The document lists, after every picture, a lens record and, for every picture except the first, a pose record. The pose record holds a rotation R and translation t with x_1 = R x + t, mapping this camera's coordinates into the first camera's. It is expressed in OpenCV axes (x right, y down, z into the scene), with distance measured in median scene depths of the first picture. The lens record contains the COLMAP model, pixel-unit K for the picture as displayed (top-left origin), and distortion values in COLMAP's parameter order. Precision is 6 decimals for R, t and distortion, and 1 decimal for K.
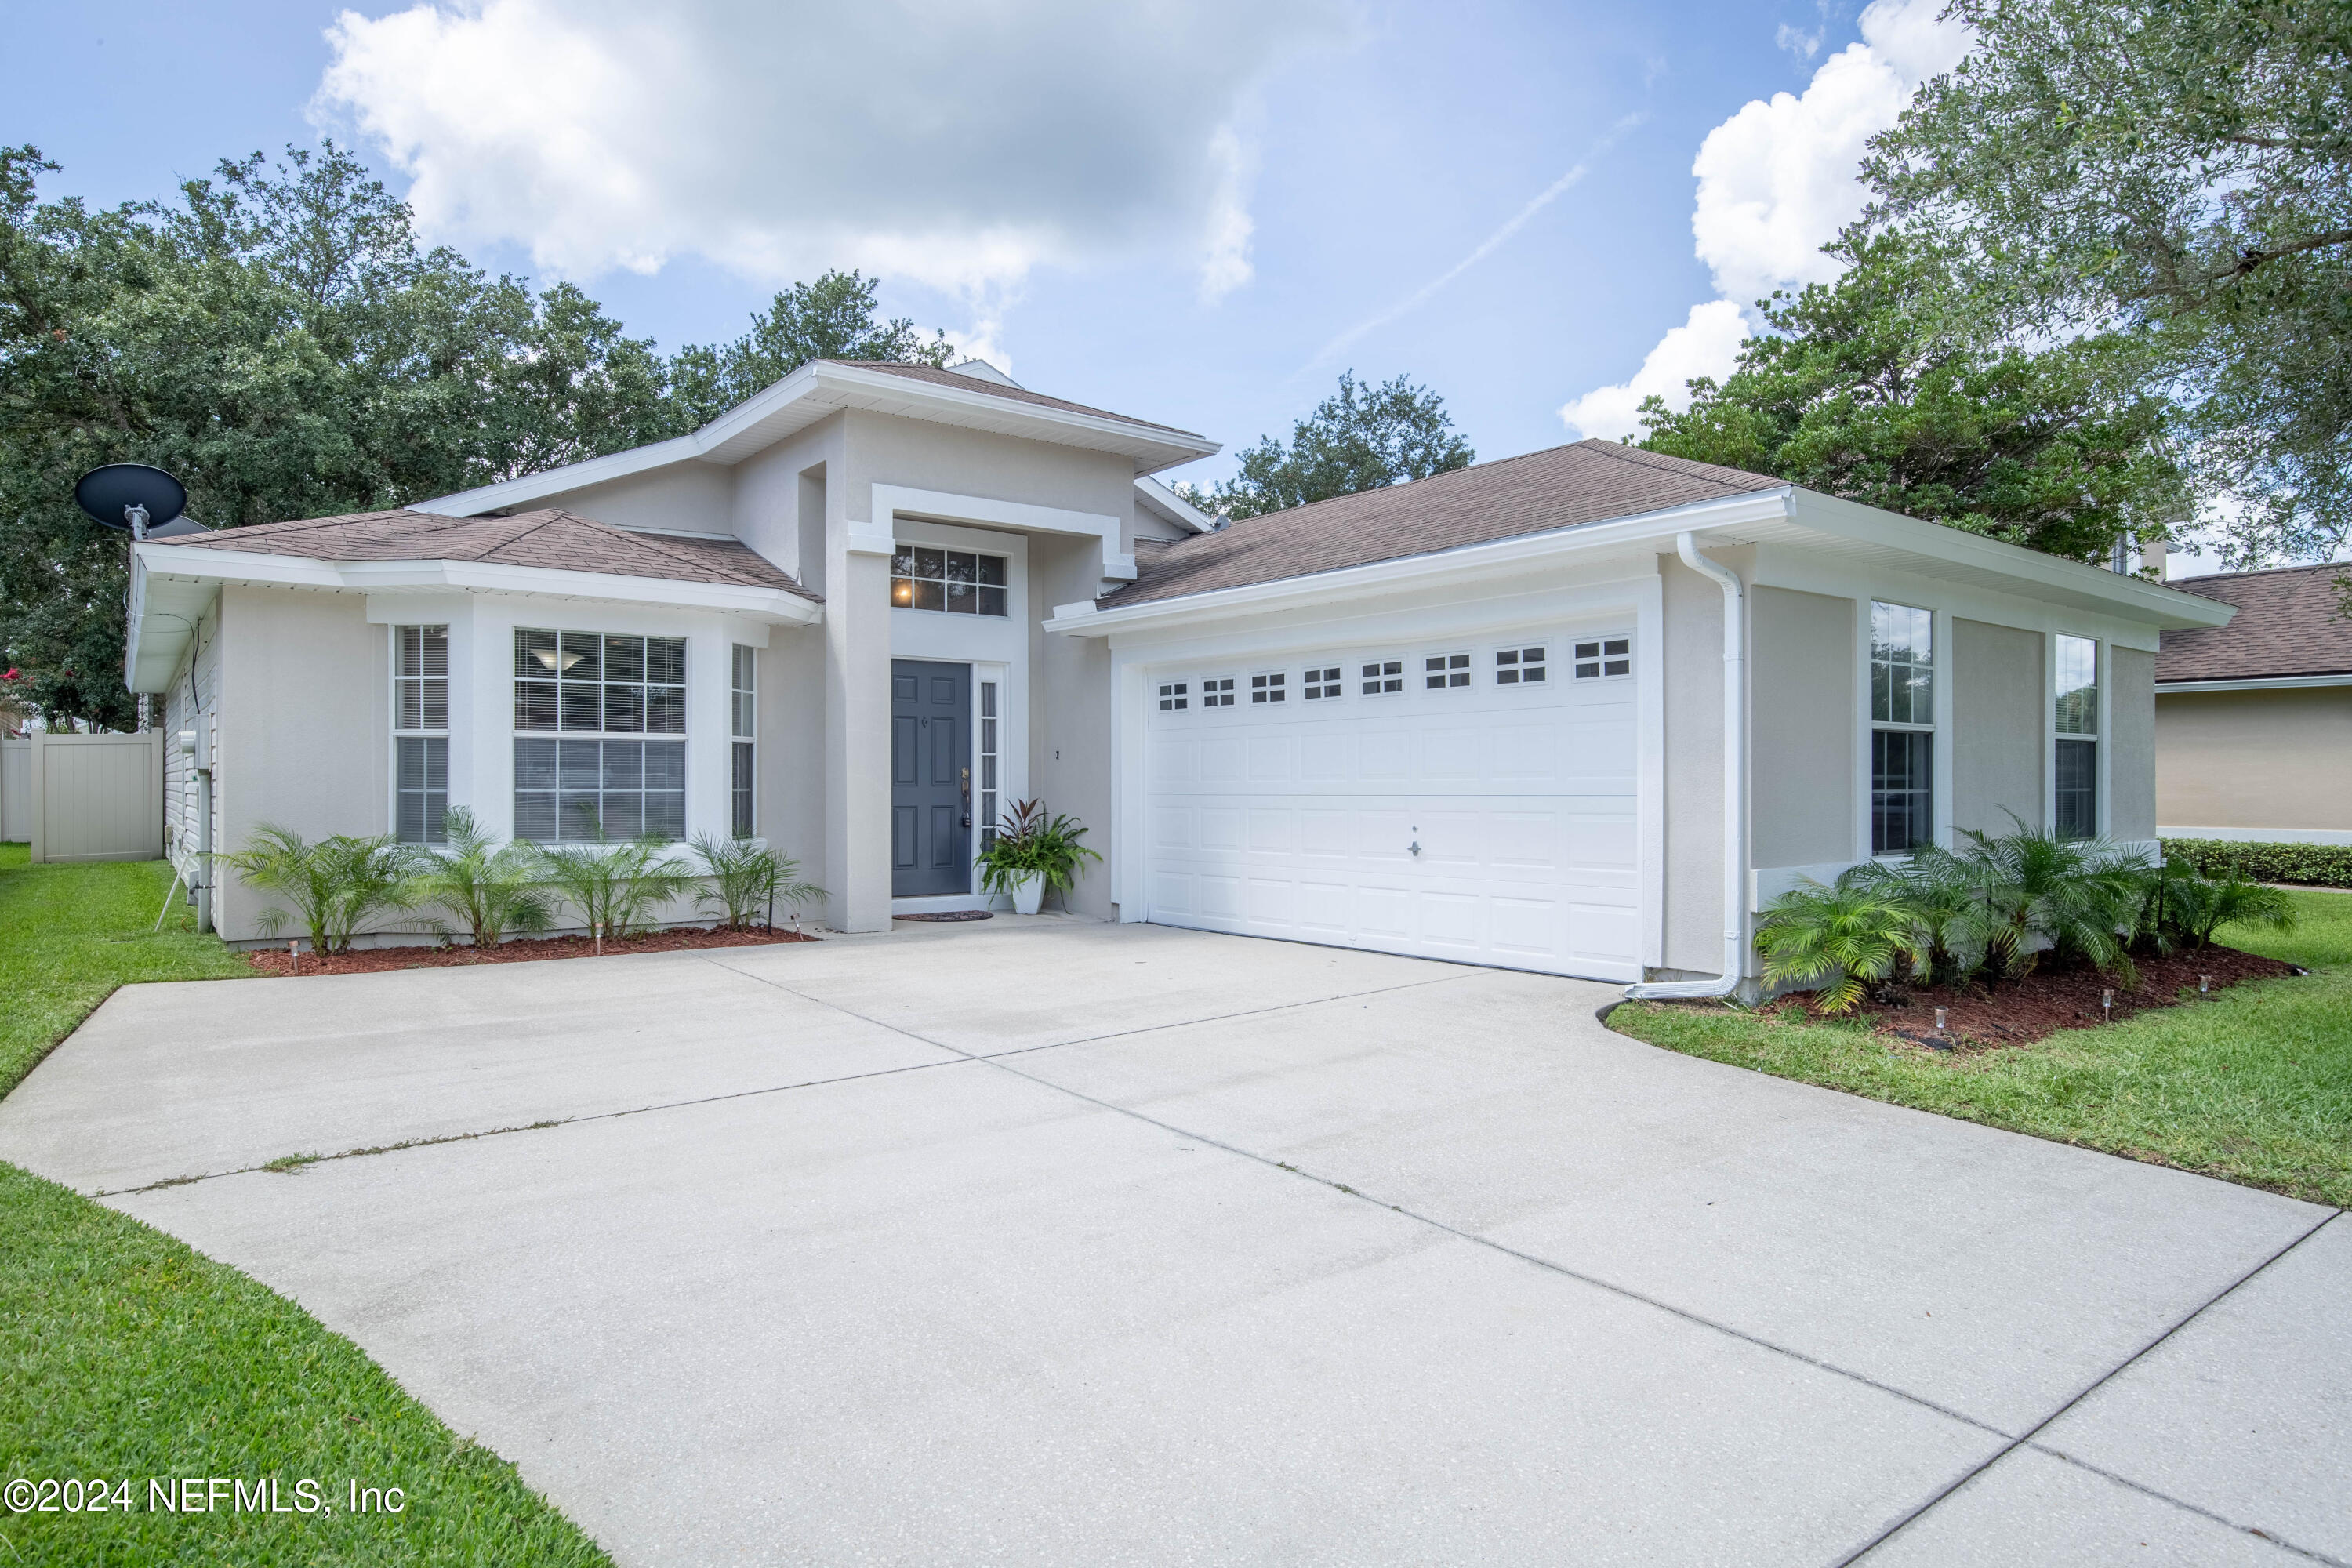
lens RADIAL K [[1365.1, 0, 1183.3], [0, 1365.1, 785.7], [0, 0, 1]] dist [-0.001662, -0.000307]
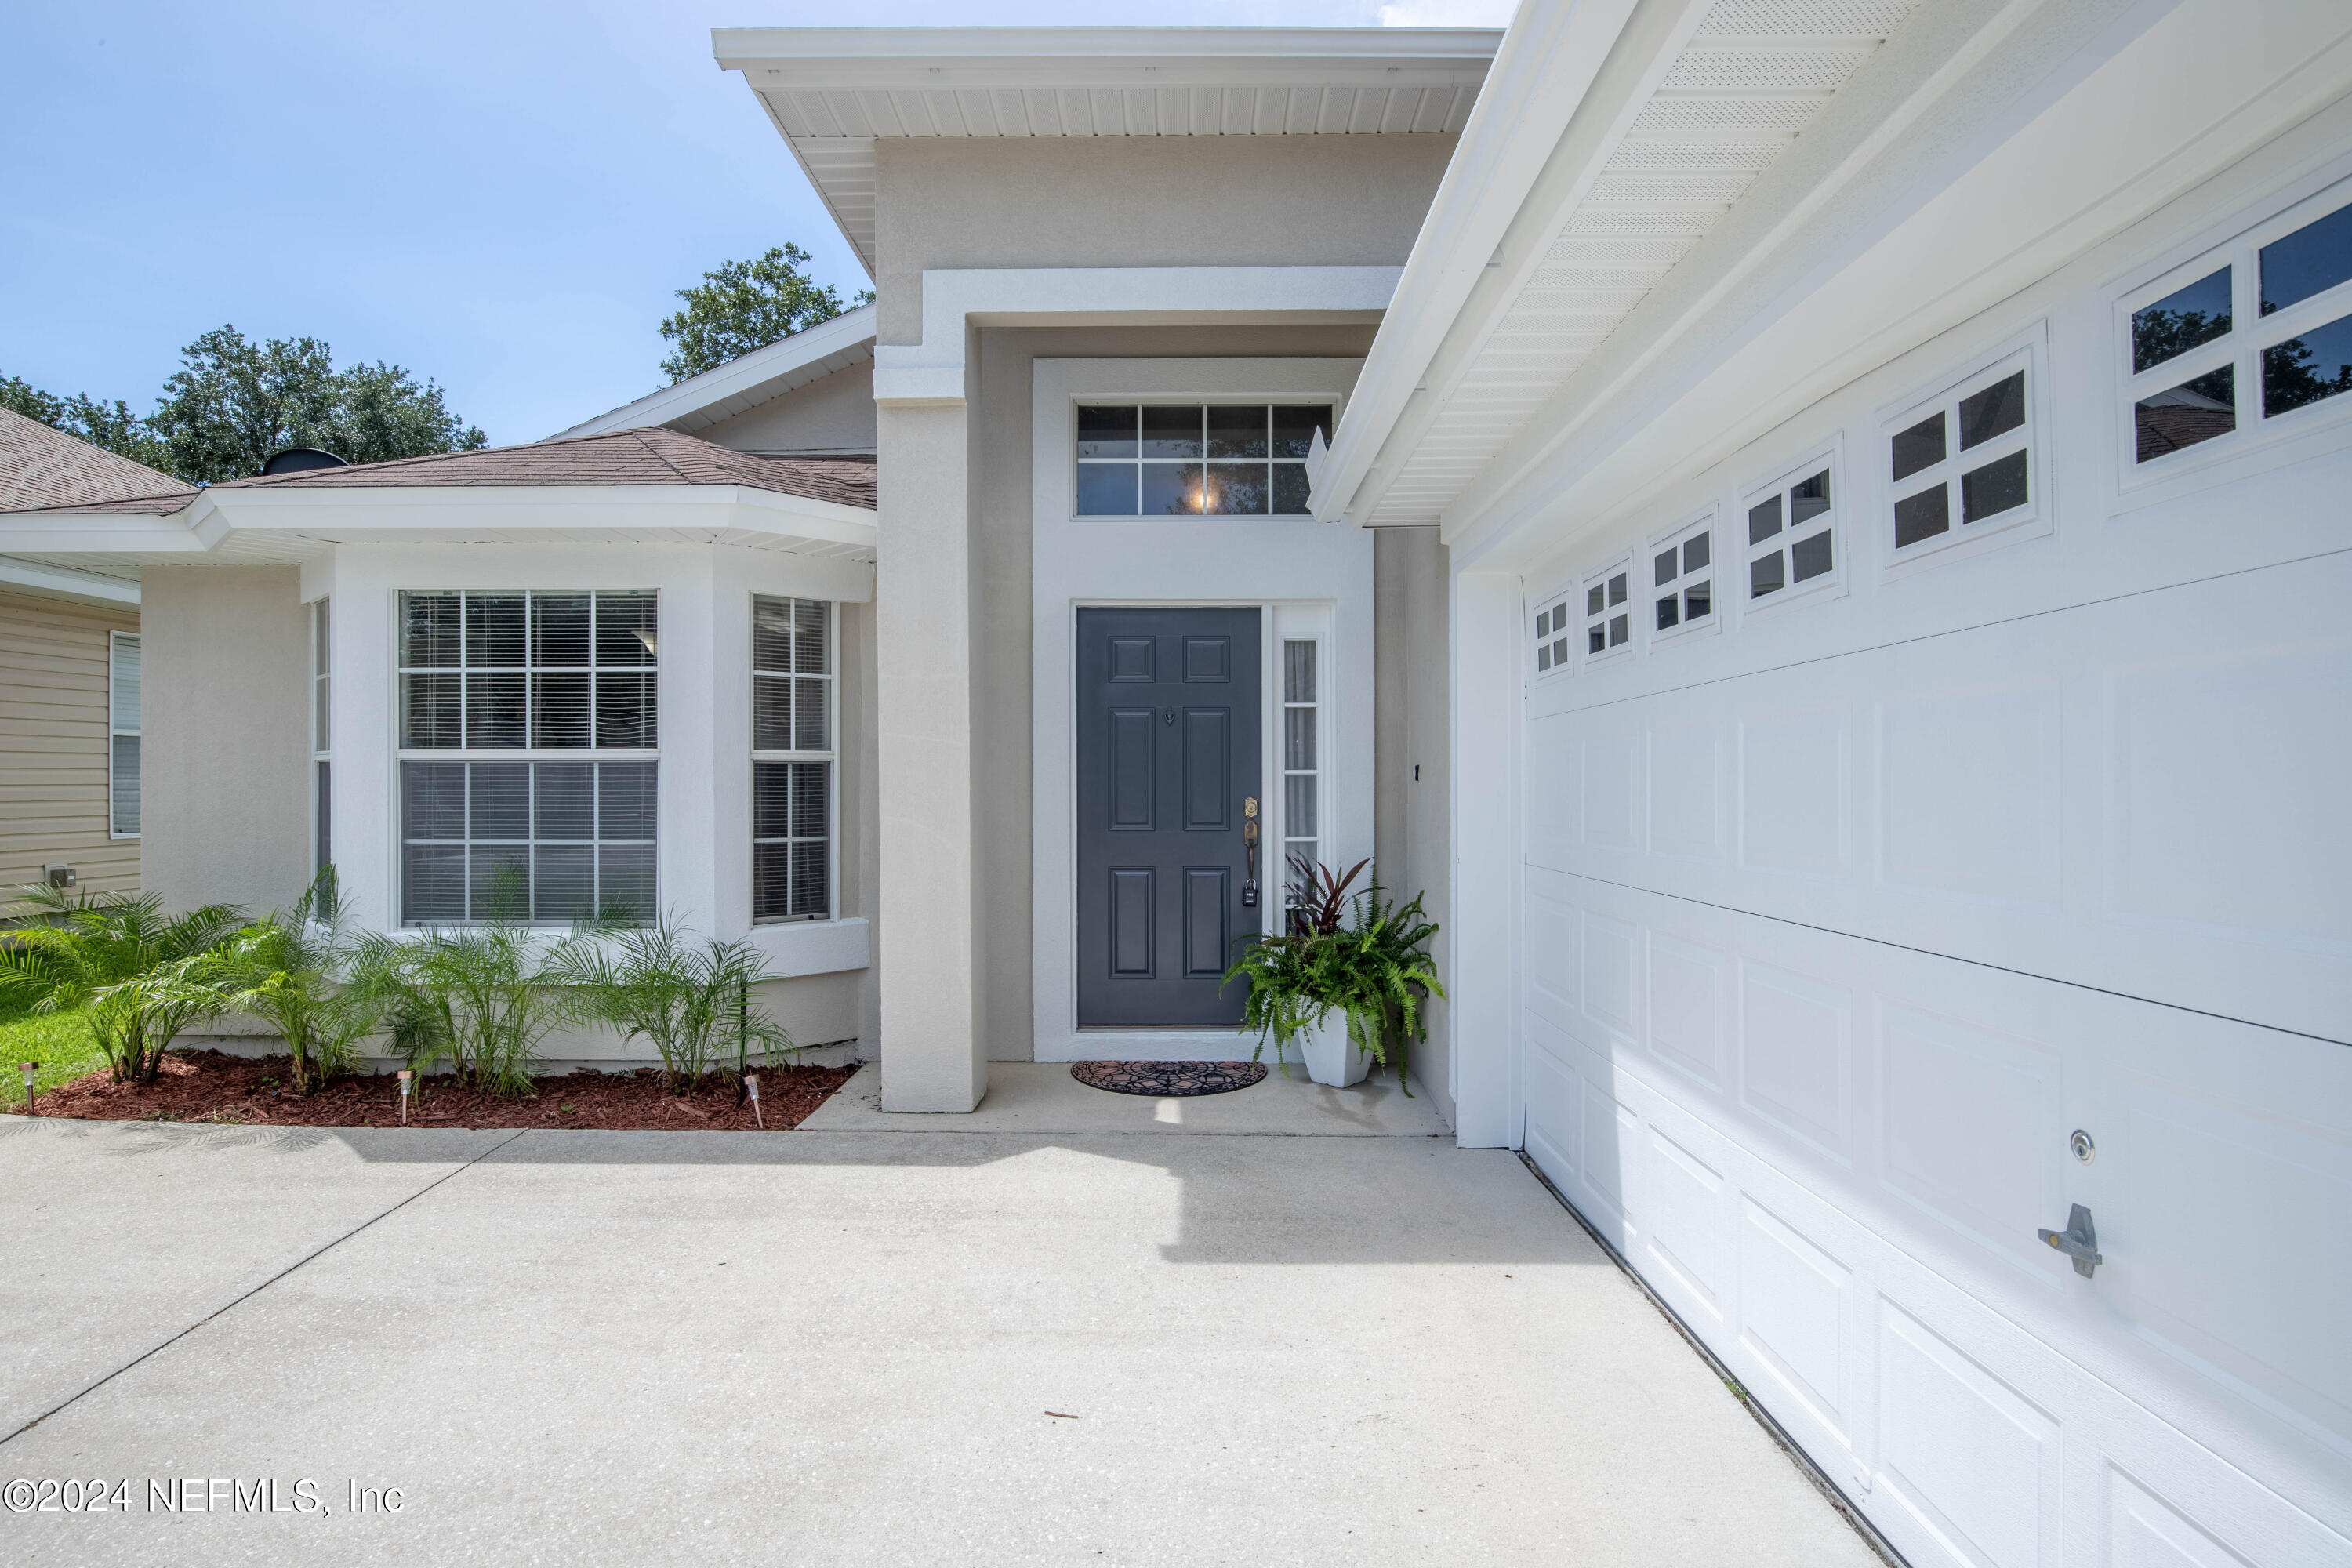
lens RADIAL K [[1304.3, 0, 1173.8], [0, 1304.3, 770.2], [0, 0, 1]] dist [-0.002812, -0.001131]
pose [[0.787026, -0.009073, -0.616854, 0.158213], [0.000767, 0.999905, -0.013729, -0.019766], [0.616920, 0.010332, 0.786958, 0.651479]]
